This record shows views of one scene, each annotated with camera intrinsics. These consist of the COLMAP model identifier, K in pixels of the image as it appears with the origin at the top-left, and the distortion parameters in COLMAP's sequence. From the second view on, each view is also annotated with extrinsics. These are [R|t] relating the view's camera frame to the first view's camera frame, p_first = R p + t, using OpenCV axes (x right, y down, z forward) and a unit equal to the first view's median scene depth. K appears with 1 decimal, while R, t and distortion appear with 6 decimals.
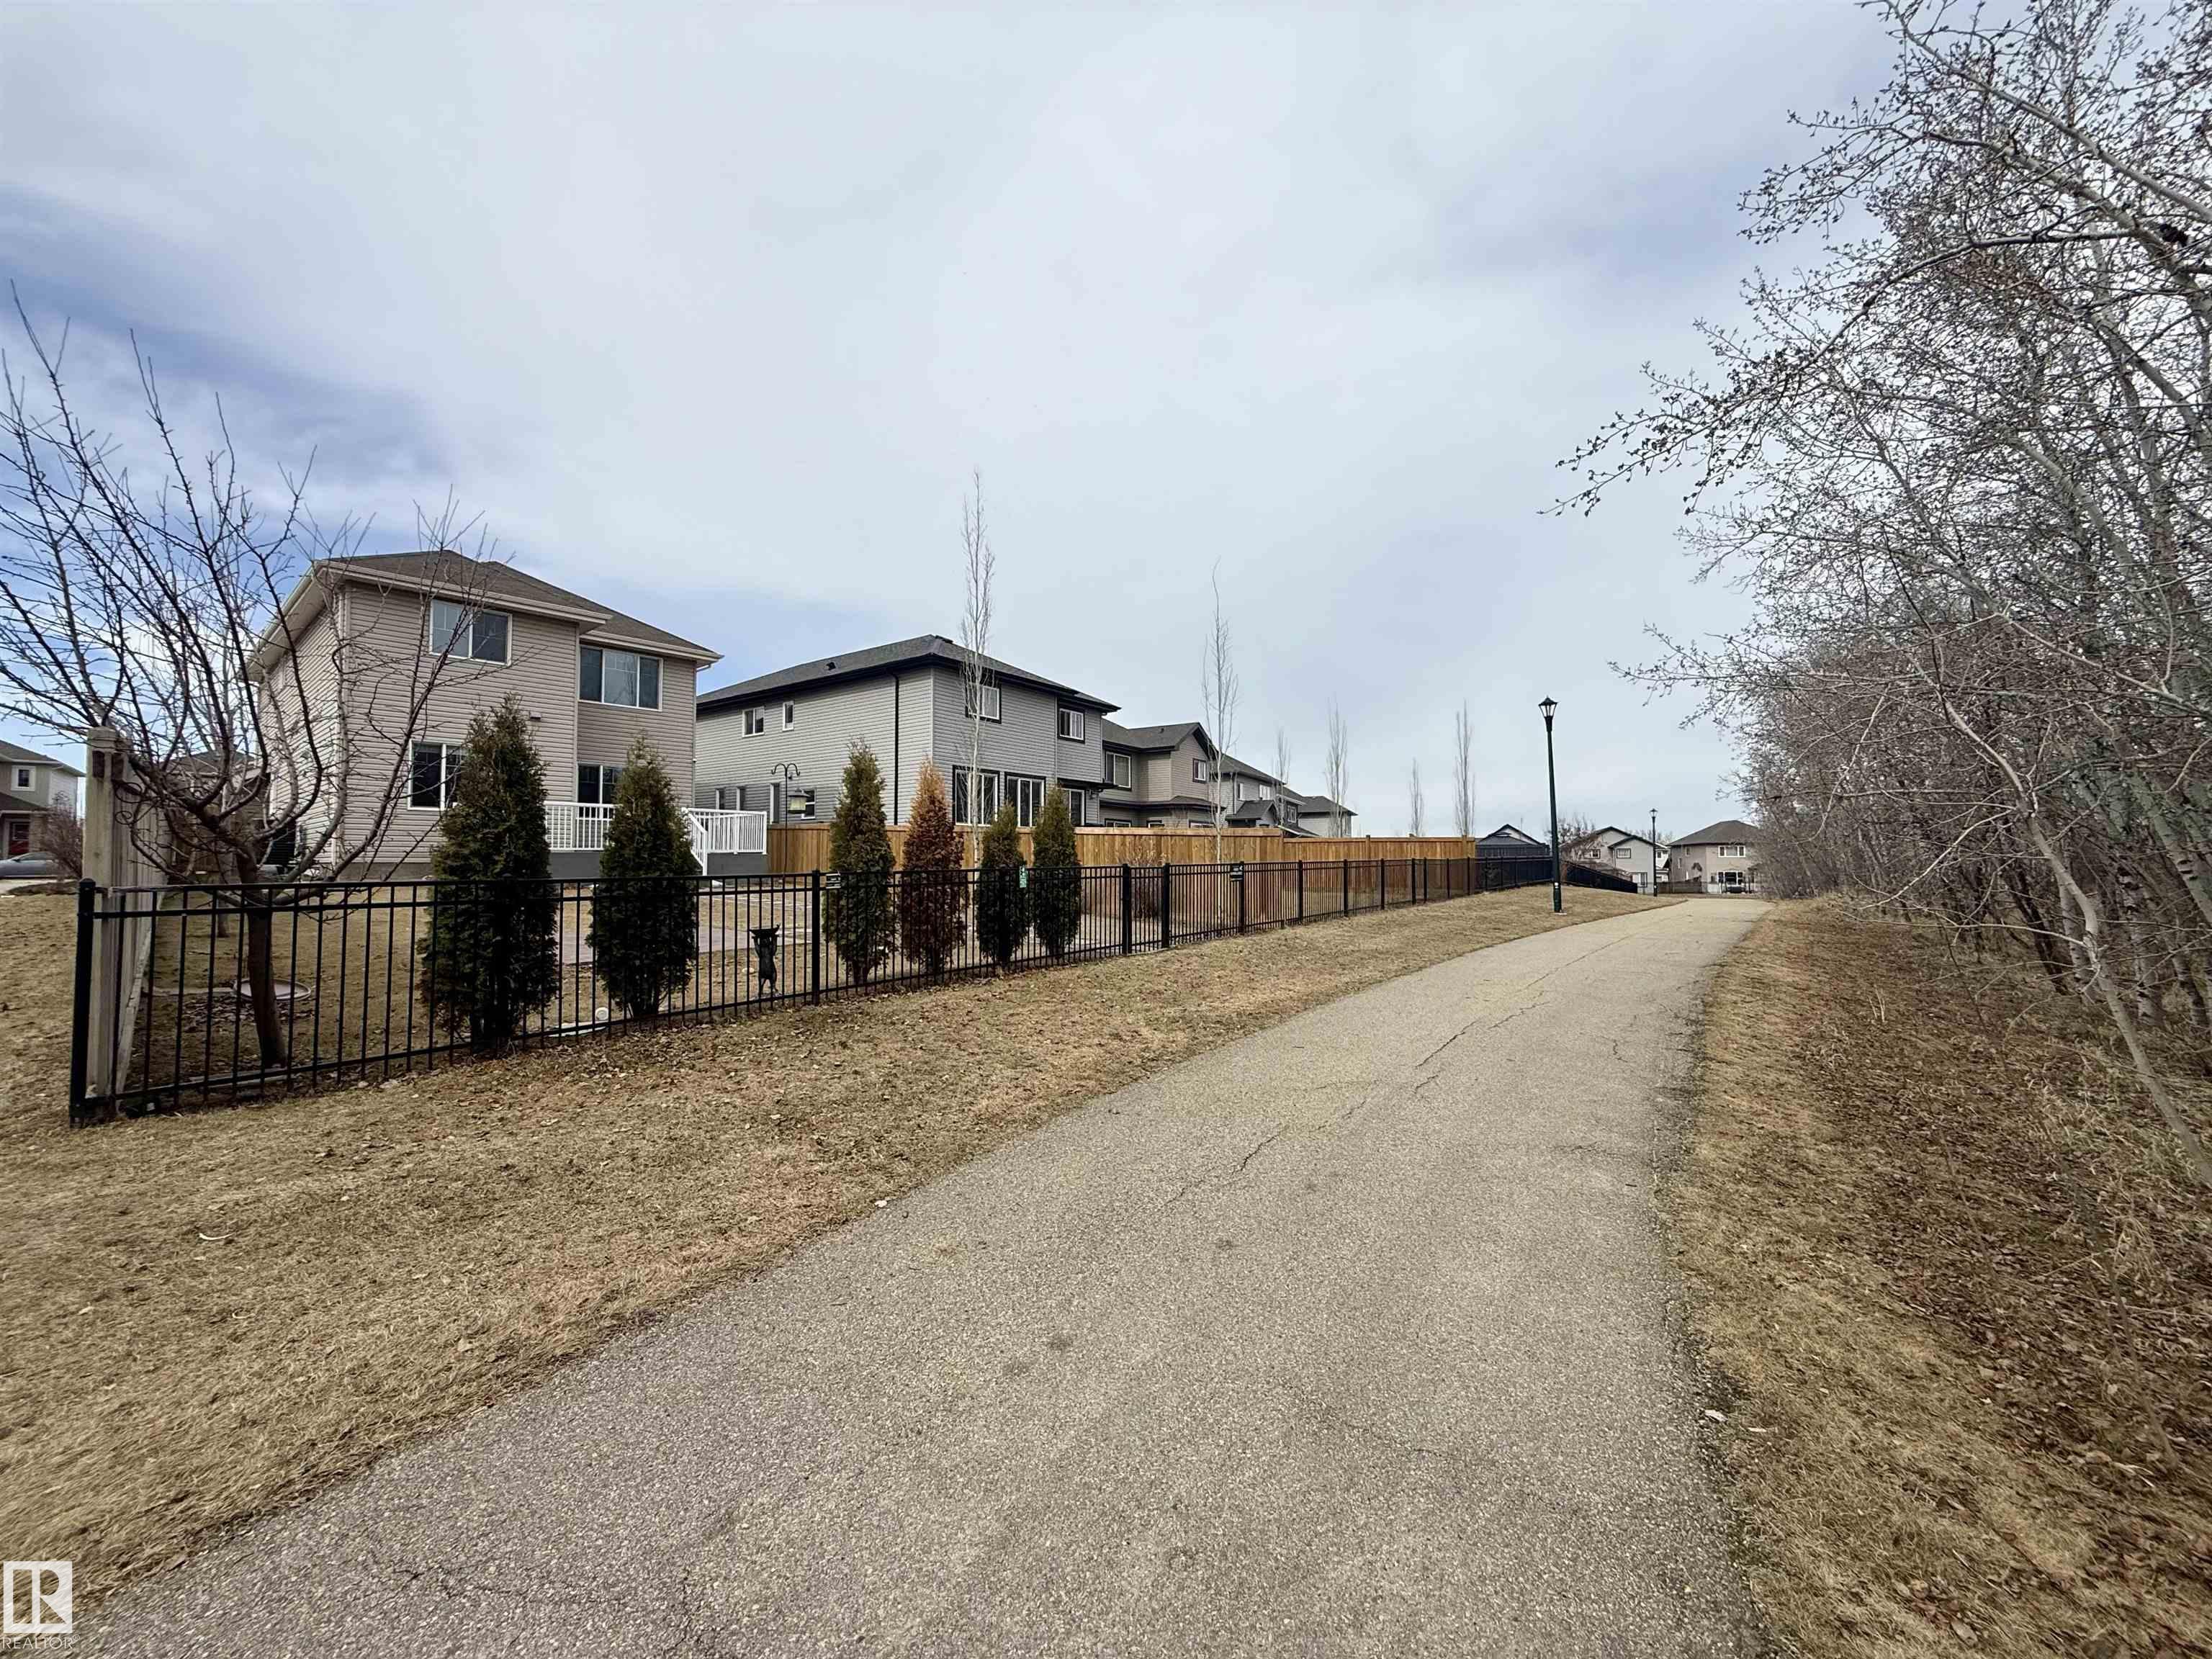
lens RADIAL K [[885.8, 0, 1103.2], [0, 885.8, 830.8], [0, 0, 1]] dist [0.001844, 0.000256]
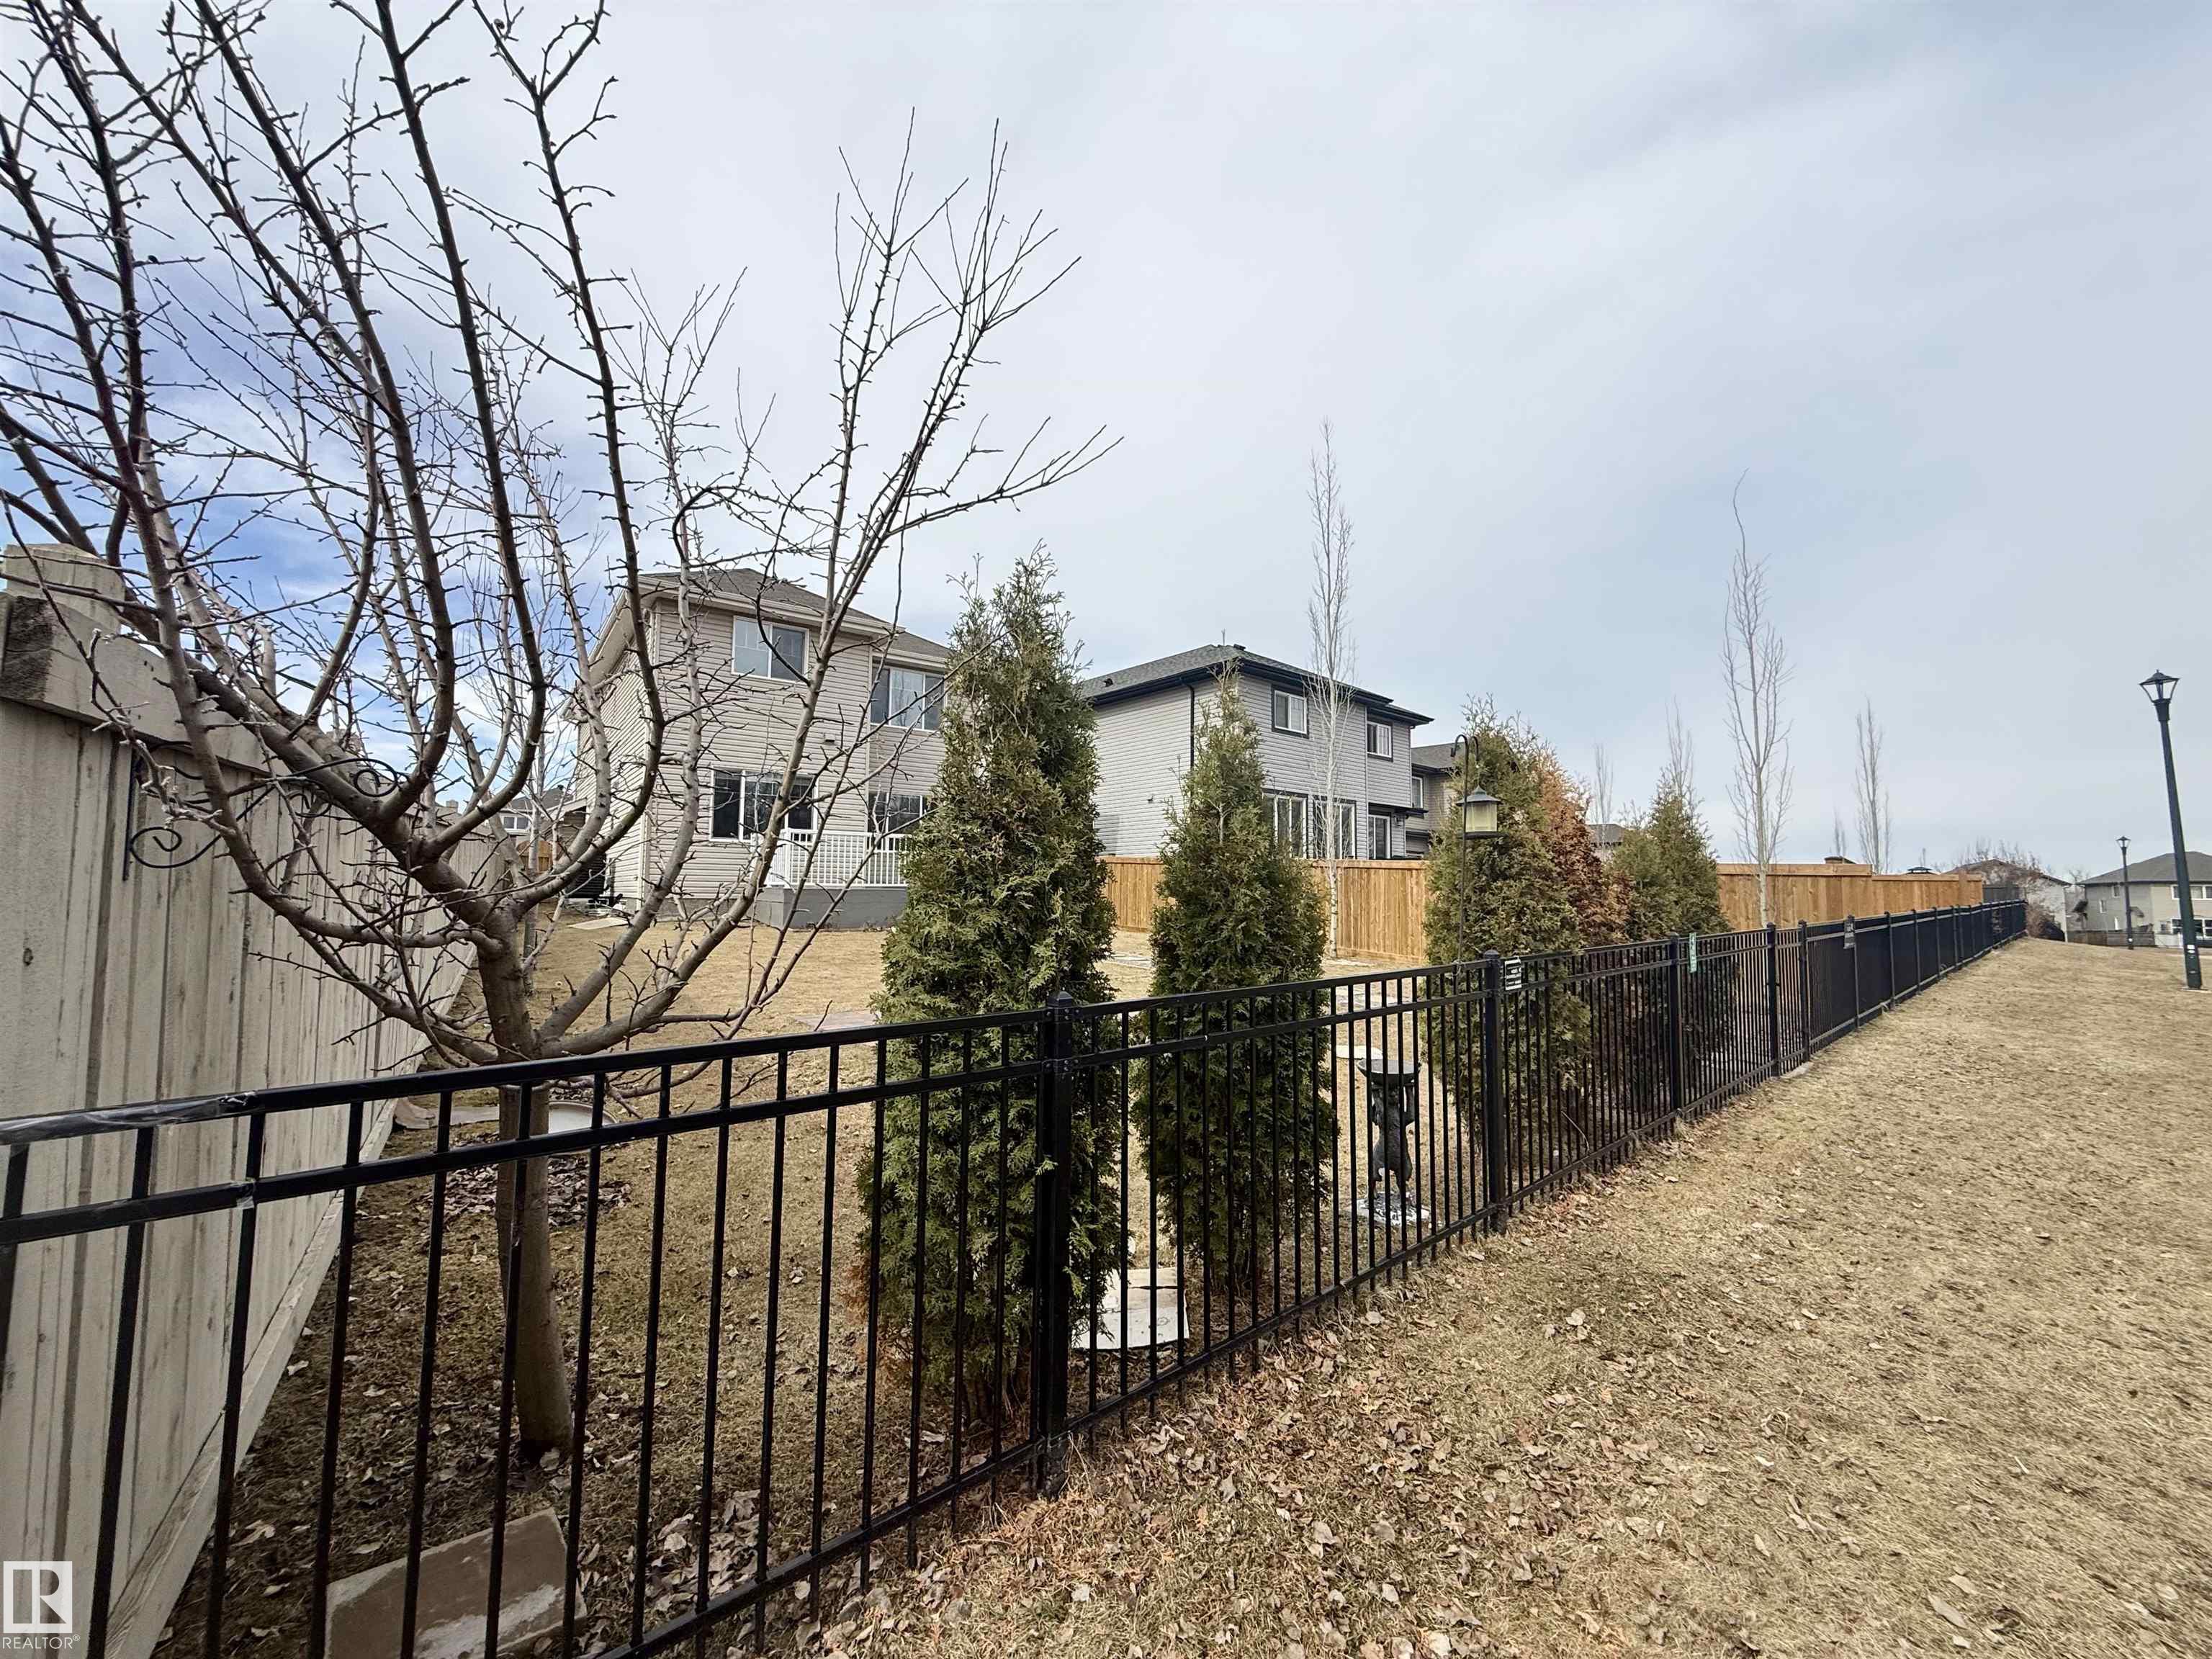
lens RADIAL K [[885.8, 0, 1103.2], [0, 885.8, 830.8], [0, 0, 1]] dist [0.001844, 0.000256]
pose [[0.974169, -0.006198, -0.225734, -0.159793], [-0.001838, 0.999373, -0.035371, -0.002331], [0.225812, 0.034873, 0.973547, 0.176022]]
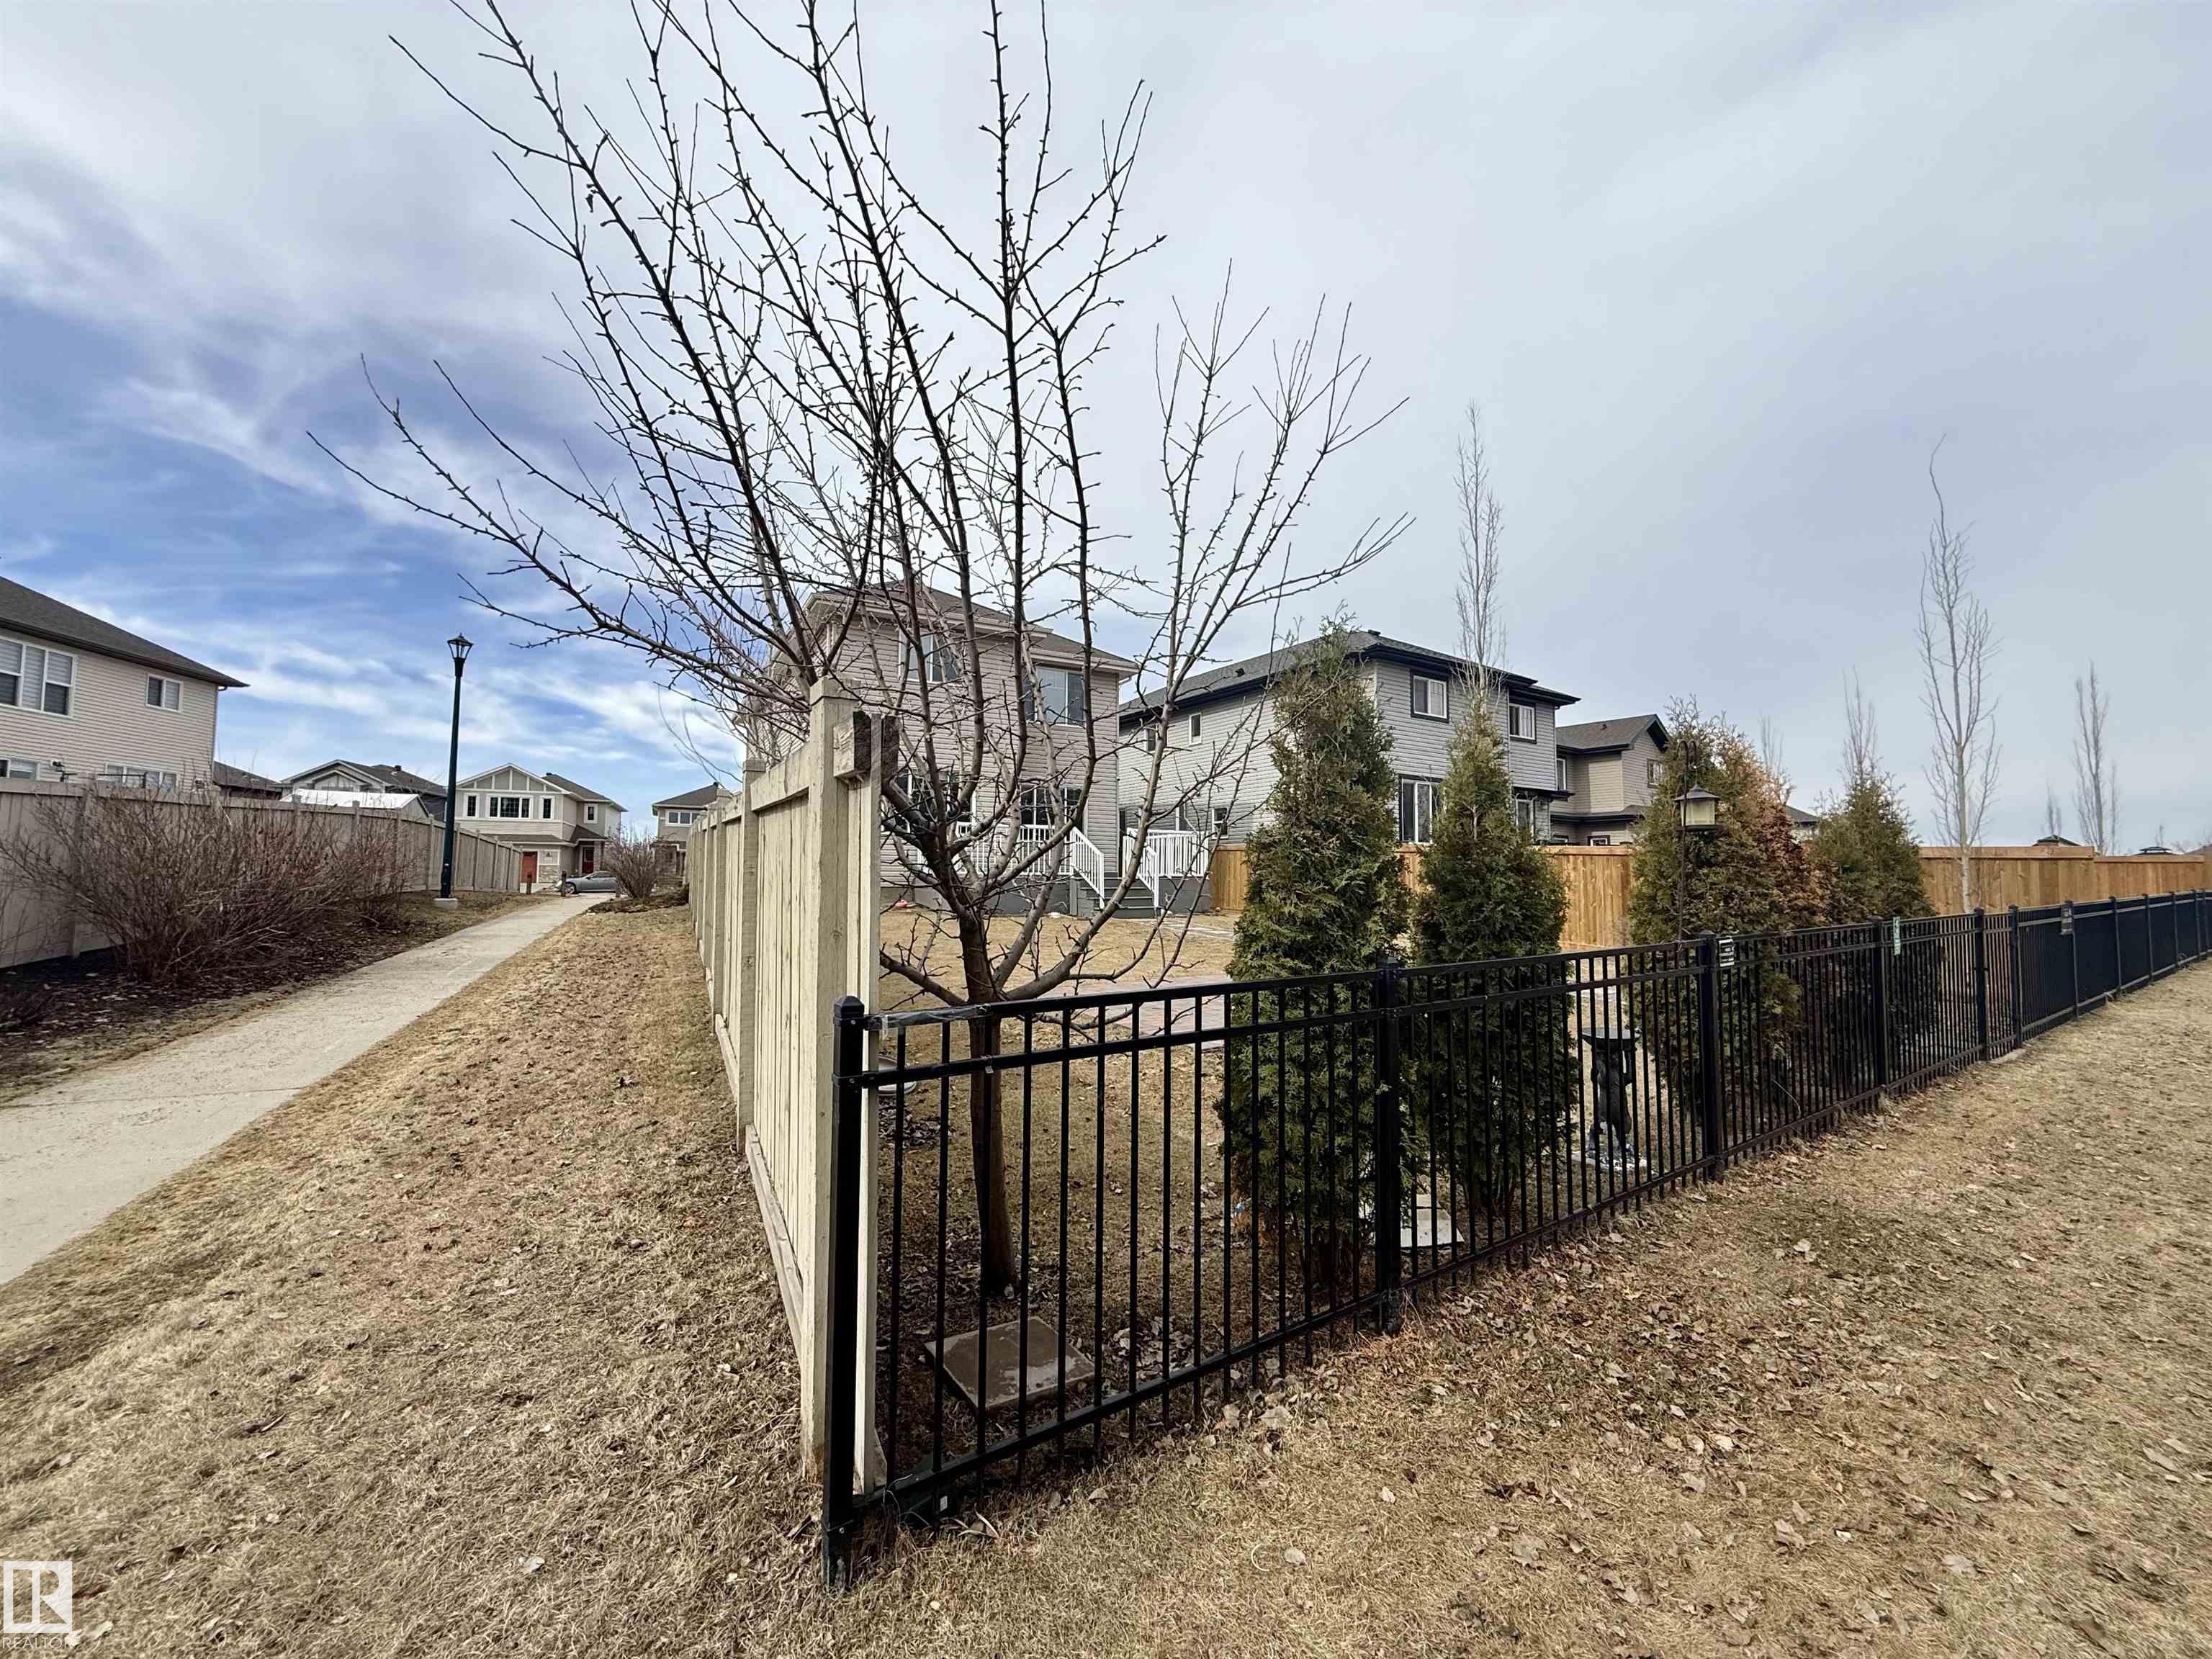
lens RADIAL K [[885.8, 0, 1103.2], [0, 885.8, 830.8], [0, 0, 1]] dist [0.001844, 0.000256]
pose [[0.937811, -0.014212, -0.346855, -0.182867], [0.007264, 0.999746, -0.021323, -0.004020], [0.347070, 0.017477, 0.937676, 0.131816]]
